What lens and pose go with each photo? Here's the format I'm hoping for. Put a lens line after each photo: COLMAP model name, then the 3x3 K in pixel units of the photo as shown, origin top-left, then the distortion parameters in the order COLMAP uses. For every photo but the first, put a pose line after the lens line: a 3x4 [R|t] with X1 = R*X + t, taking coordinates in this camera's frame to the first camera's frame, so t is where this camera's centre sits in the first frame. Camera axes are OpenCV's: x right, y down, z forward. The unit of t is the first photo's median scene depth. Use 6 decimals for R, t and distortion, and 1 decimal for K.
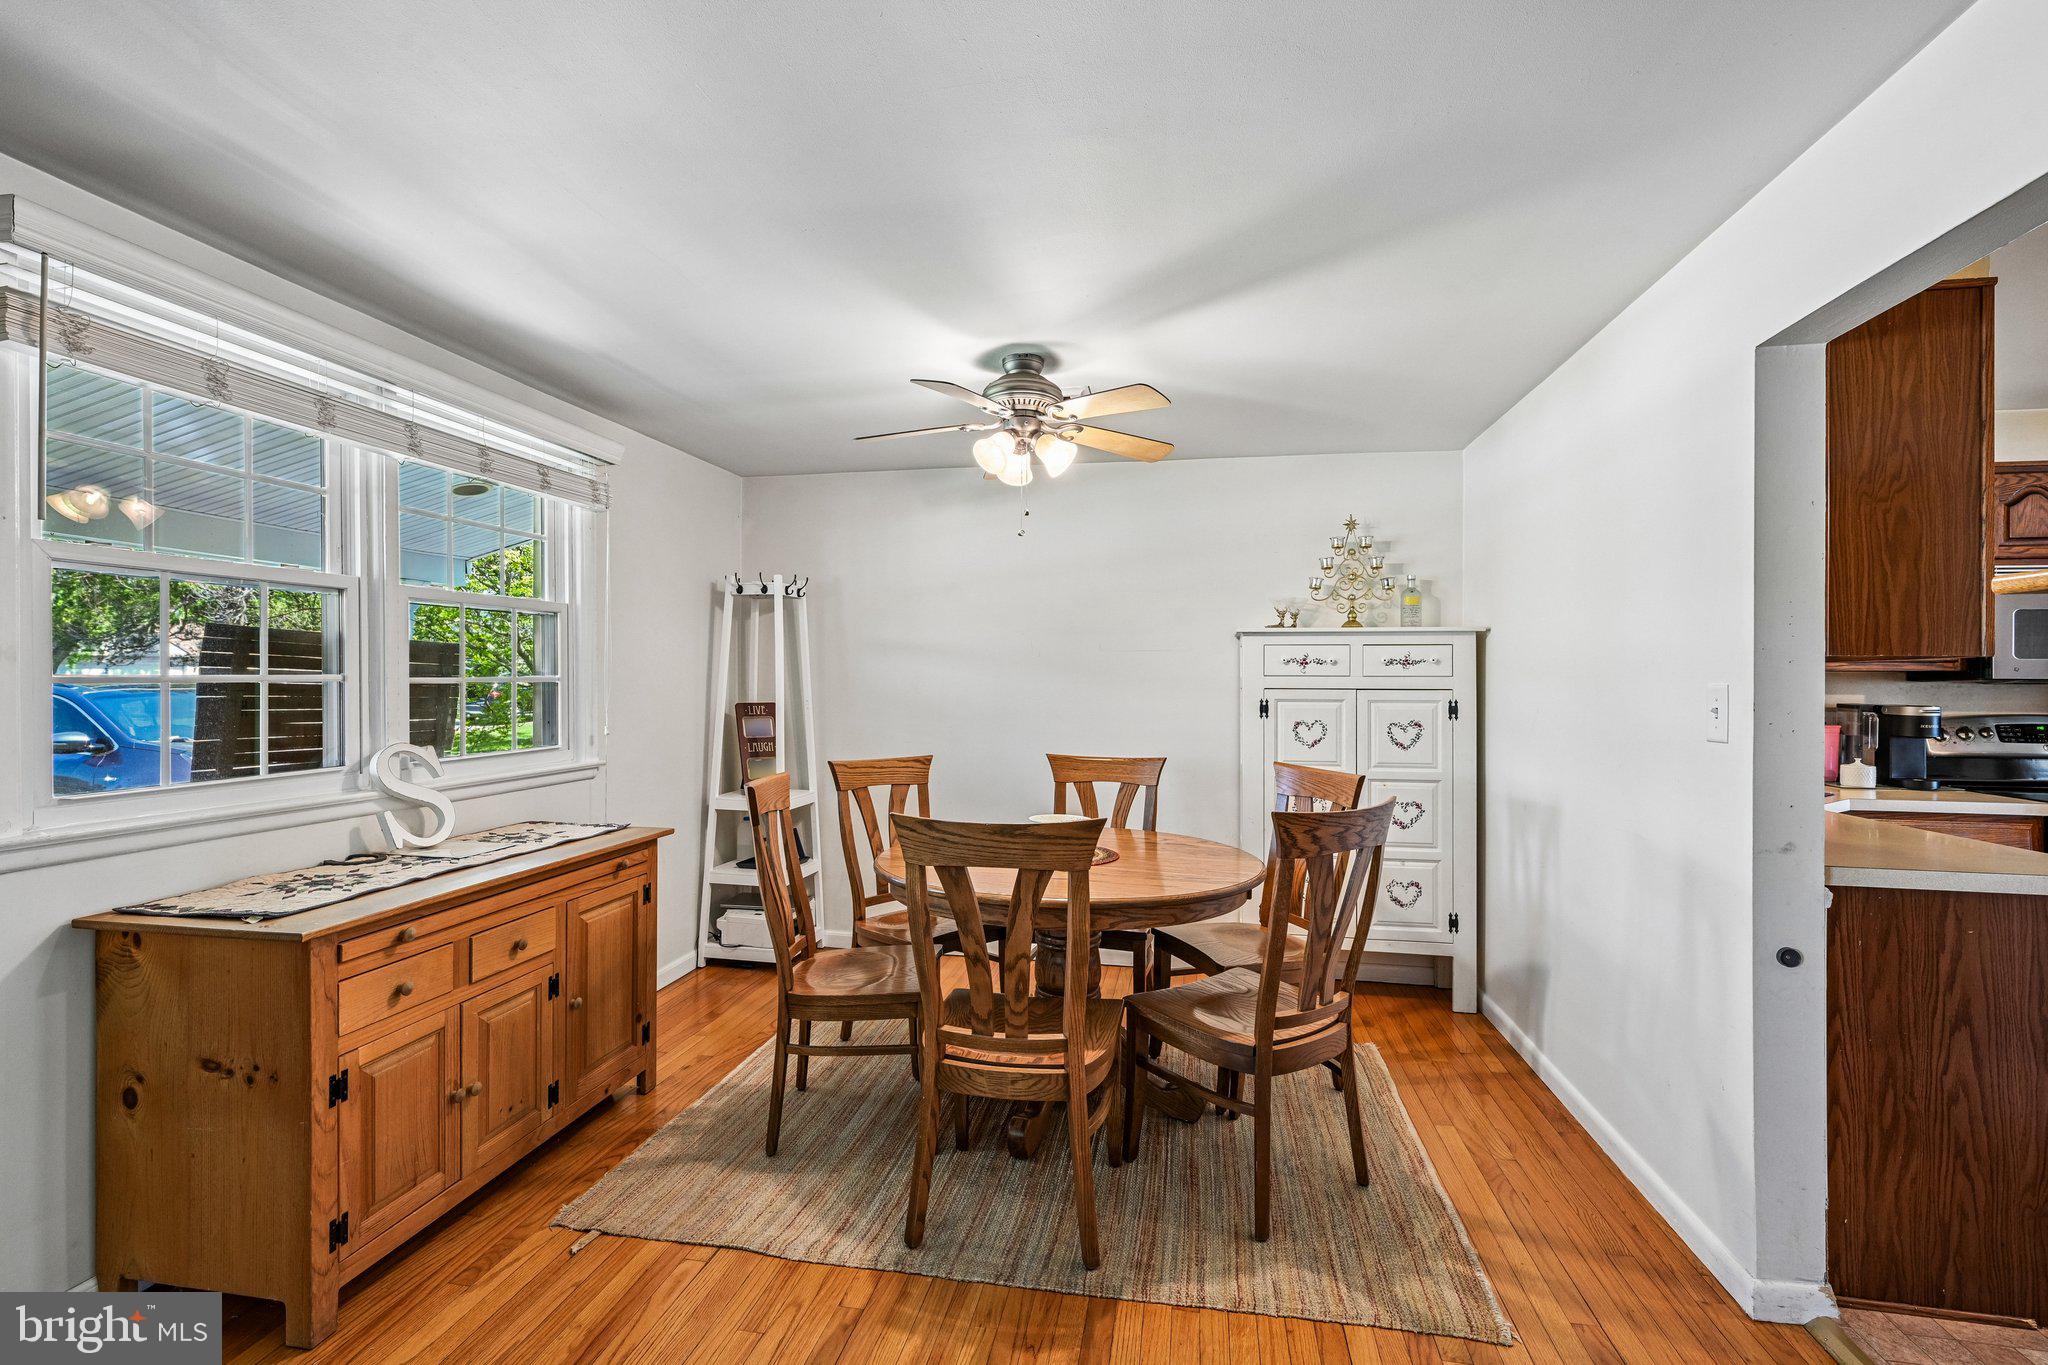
lens RADIAL K [[920.0, 0, 1026.3], [0, 920.0, 675.6], [0, 0, 1]] dist [-0.002792, 0.000055]
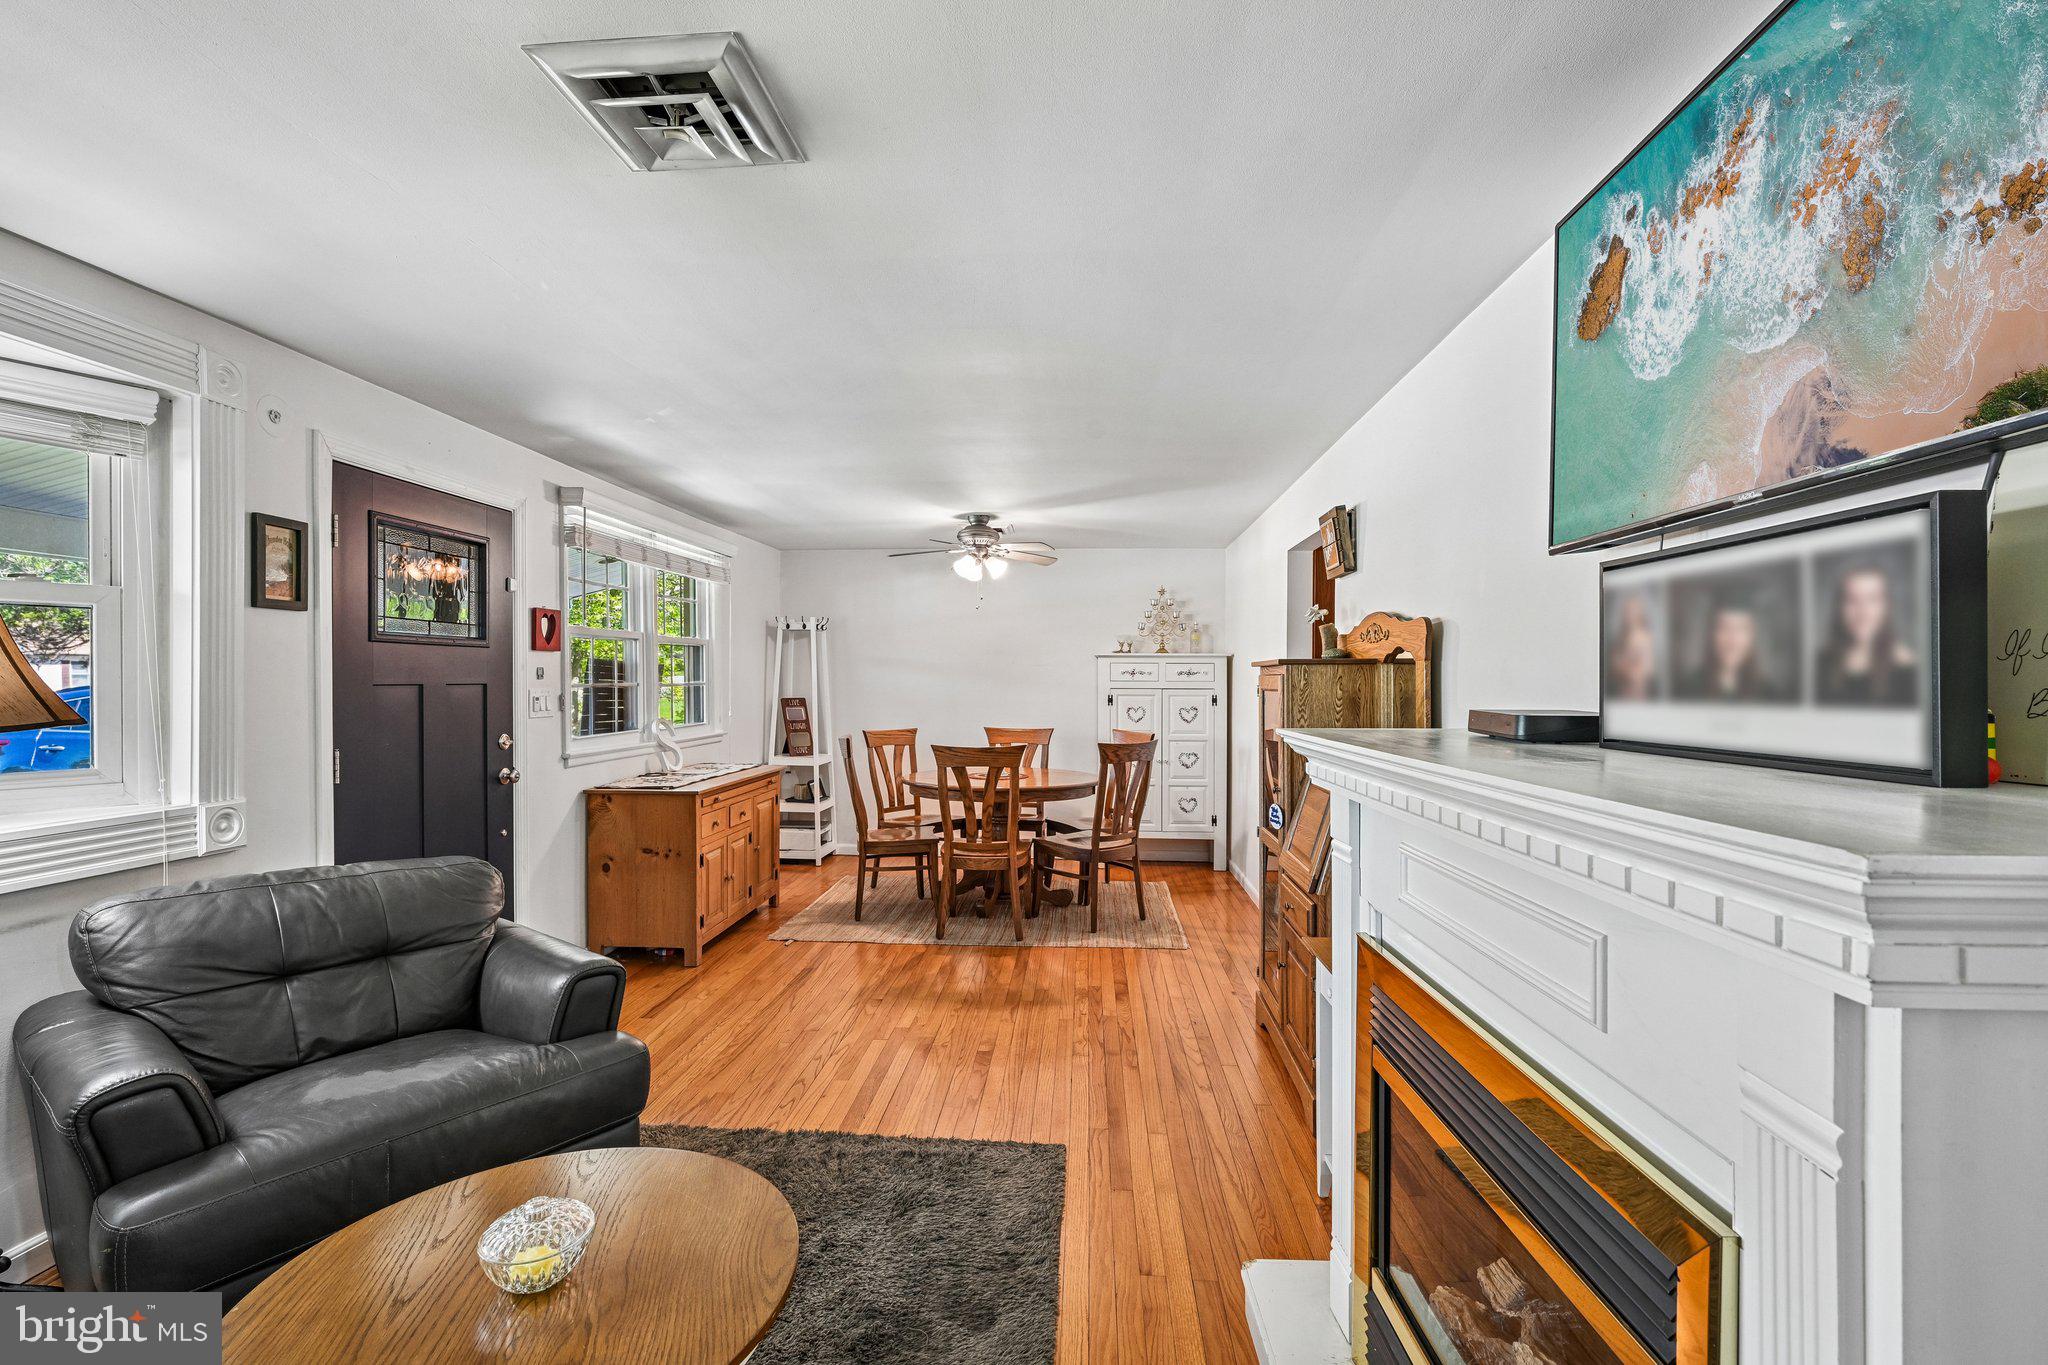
lens RADIAL K [[920.0, 0, 1015.3], [0, 920.0, 686.2], [0, 0, 1]] dist [-0.002792, 0.000055]
pose [[0.994689, -0.001639, 0.102917, -0.126610], [0.000306, 0.999916, 0.012968, -0.016830], [-0.102930, -0.012868, 0.994605, -0.922566]]
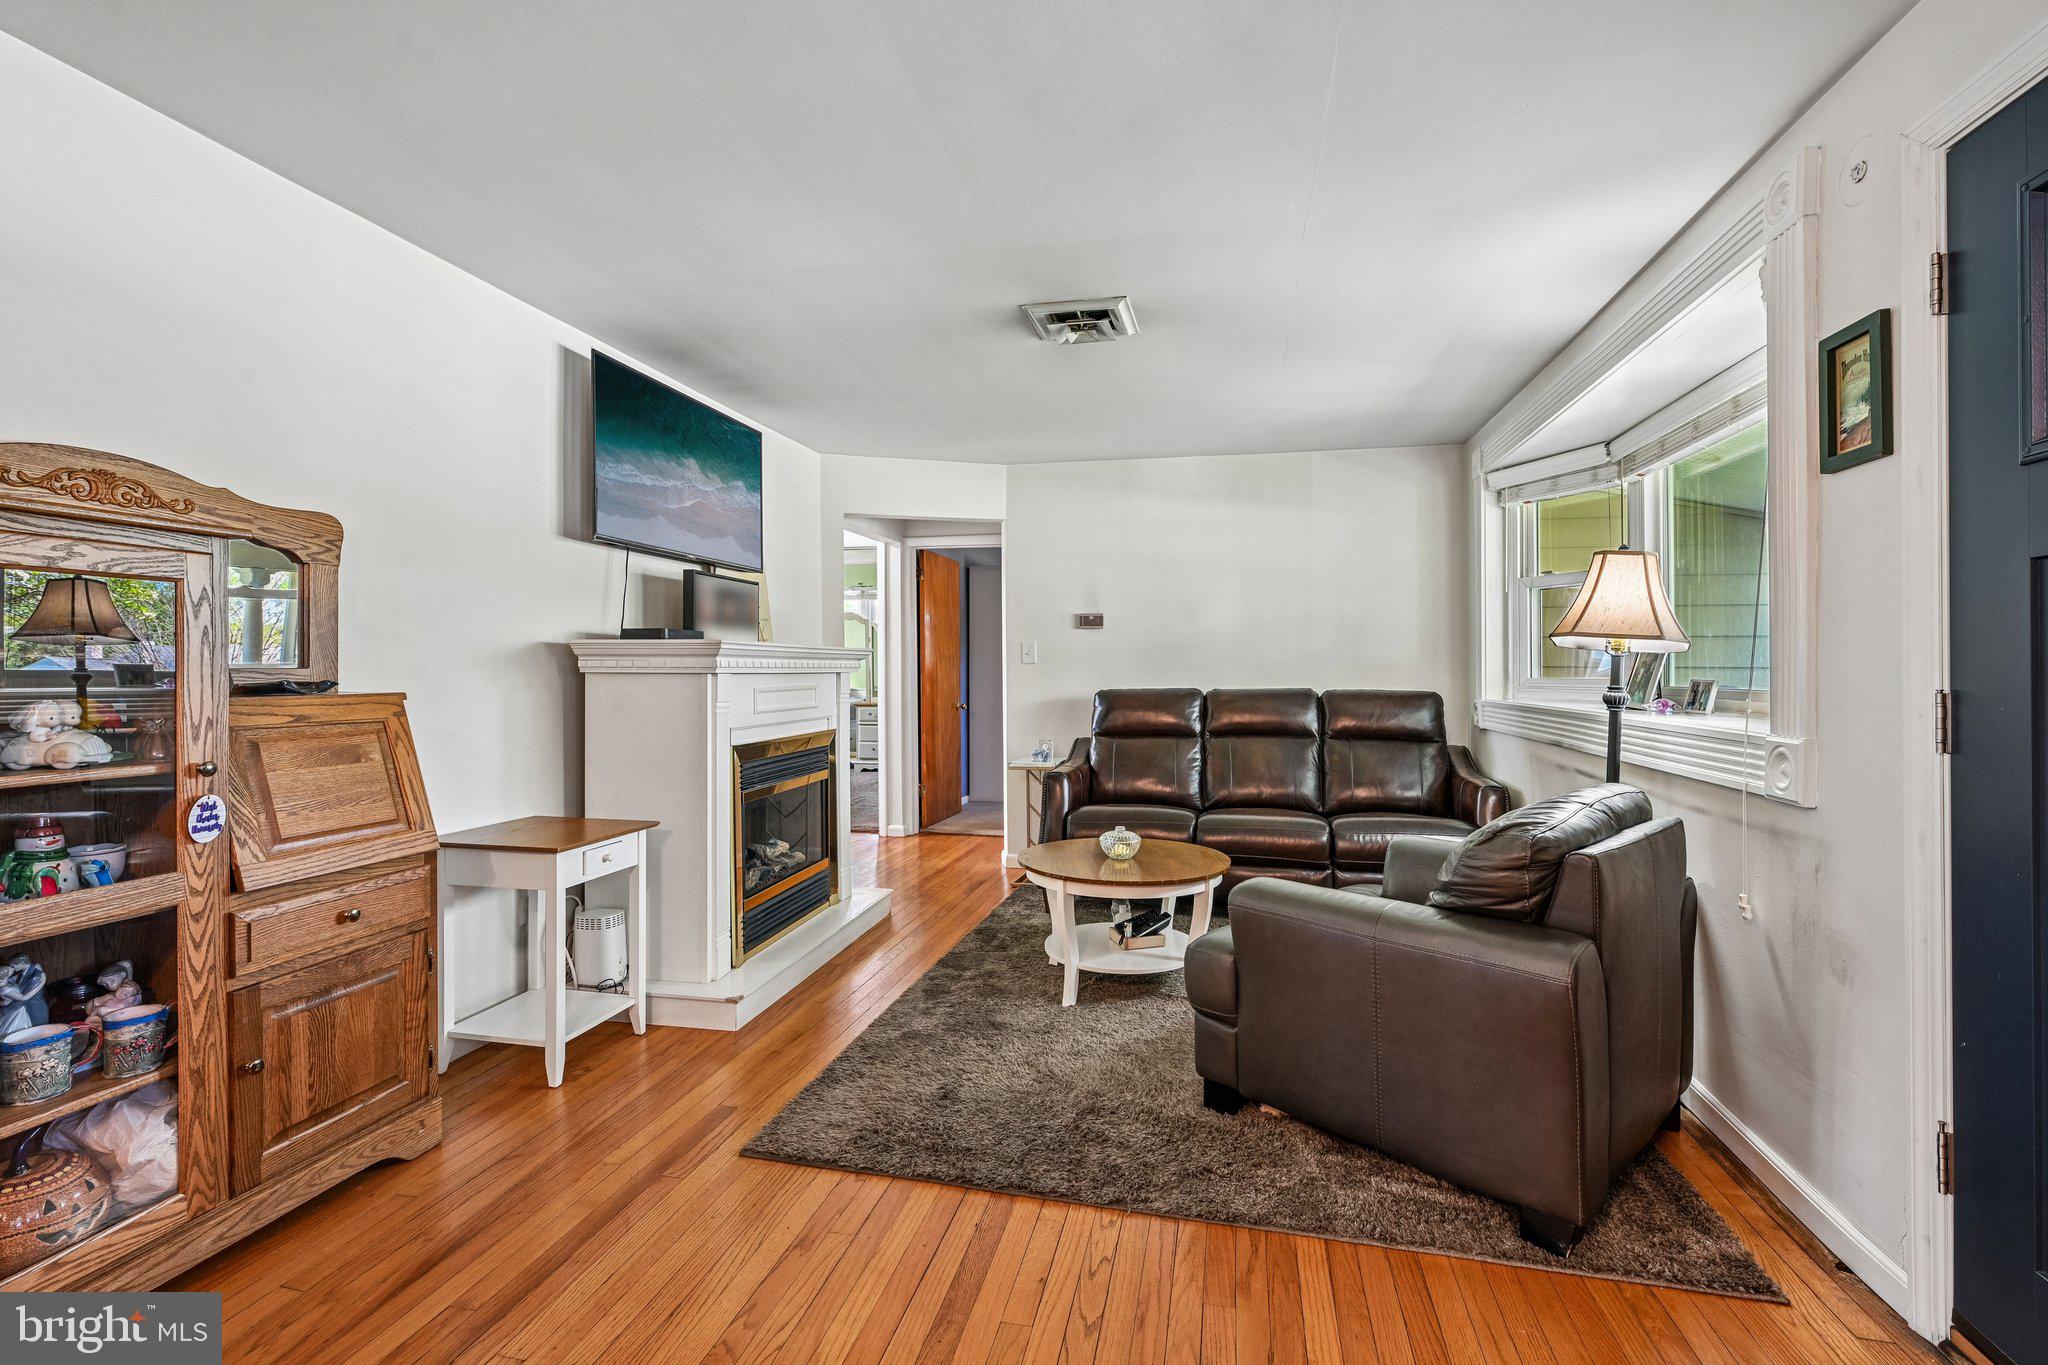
lens RADIAL K [[920.0, 0, 1033.0], [0, 920.0, 672.0], [0, 0, 1]] dist [-0.002792, 0.000055]
pose [[-0.999517, -0.004184, 0.030806, -0.246486], [-0.004325, 0.999980, -0.004515, 0.061640], [-0.030787, -0.004646, -0.999515, 0.741782]]
